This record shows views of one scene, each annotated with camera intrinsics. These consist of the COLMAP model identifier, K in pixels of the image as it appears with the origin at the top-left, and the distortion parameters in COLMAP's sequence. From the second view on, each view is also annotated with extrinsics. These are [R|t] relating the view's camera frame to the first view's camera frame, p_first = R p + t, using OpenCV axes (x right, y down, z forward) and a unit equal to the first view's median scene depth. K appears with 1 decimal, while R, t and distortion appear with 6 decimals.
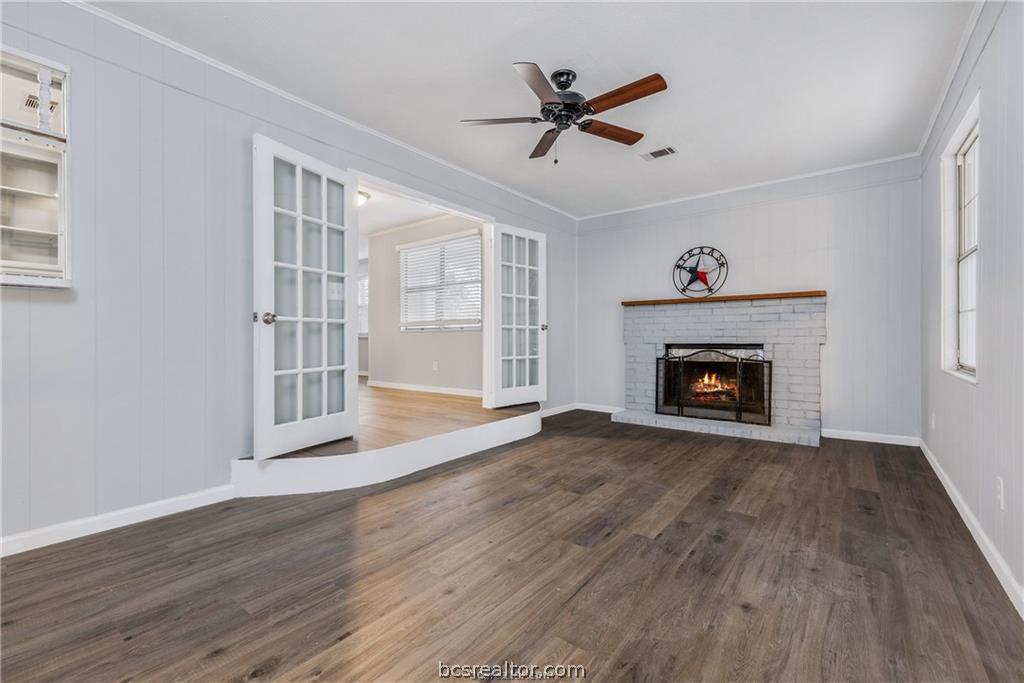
lens RADIAL K [[443.3, 0, 517.4], [0, 443.3, 342.5], [0, 0, 1]] dist [0.000274, -0.000005]
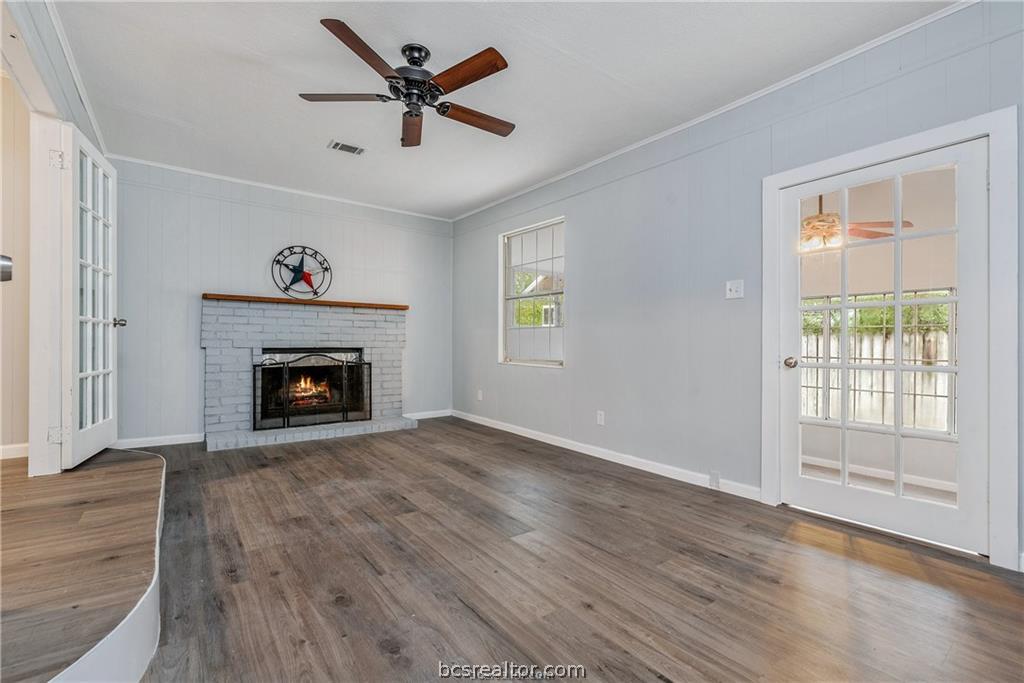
lens RADIAL K [[443.3, 0, 517.4], [0, 443.3, 342.5], [0, 0, 1]] dist [0.000274, -0.000005]
pose [[0.266782, 0.006699, 0.963734, -0.422391], [0.000740, 0.999974, -0.007156, -0.001595], [-0.963757, 0.002623, 0.266770, 0.333403]]
